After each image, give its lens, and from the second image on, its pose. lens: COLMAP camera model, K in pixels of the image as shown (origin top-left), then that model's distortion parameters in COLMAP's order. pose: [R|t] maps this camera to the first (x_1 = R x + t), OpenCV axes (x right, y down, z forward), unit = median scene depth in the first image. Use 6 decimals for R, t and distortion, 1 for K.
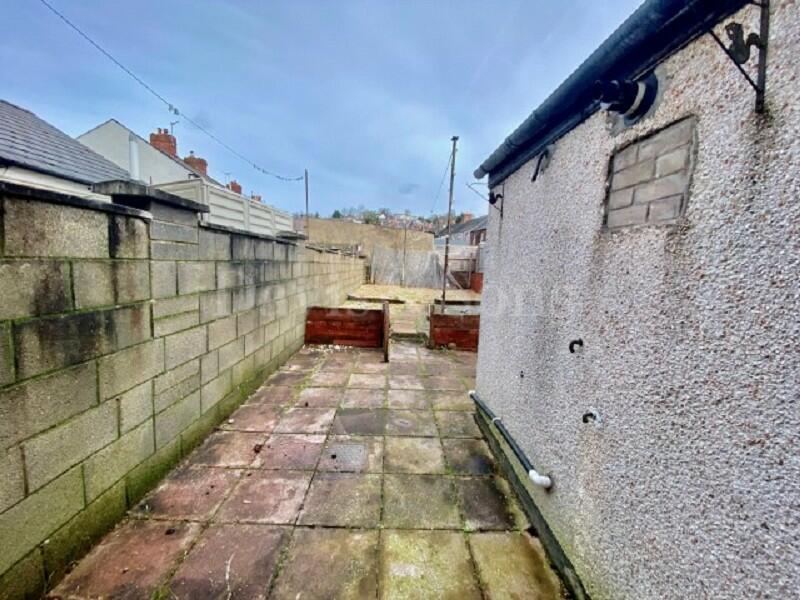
lens RADIAL K [[318.8, 0, 400.0], [0, 318.8, 300.0], [0, 0, 1]] dist [-0.013528, -0.000326]
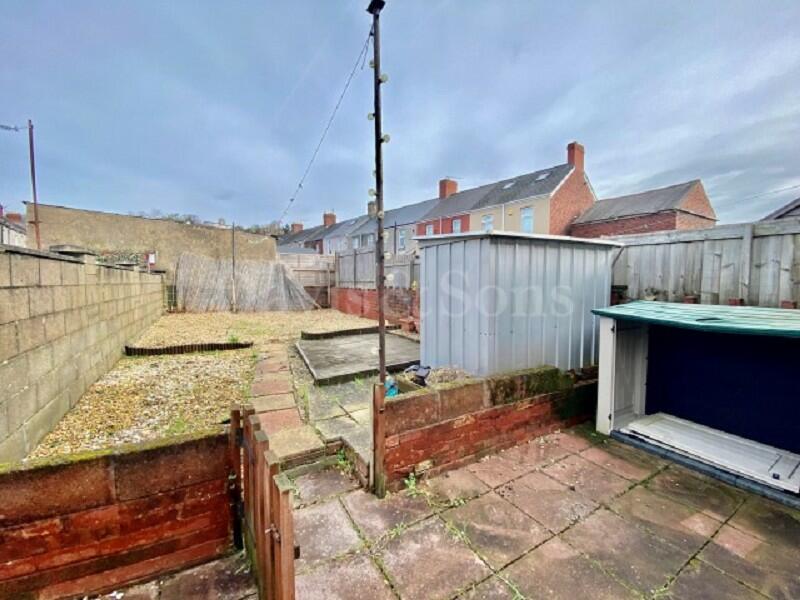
lens RADIAL K [[318.8, 0, 400.0], [0, 318.8, 300.0], [0, 0, 1]] dist [-0.013528, -0.000326]
pose [[0.864875, -0.069530, 0.497149, -0.021125], [0.089497, 0.995852, -0.016418, -0.026712], [-0.493945, 0.058693, 0.867510, 0.231791]]
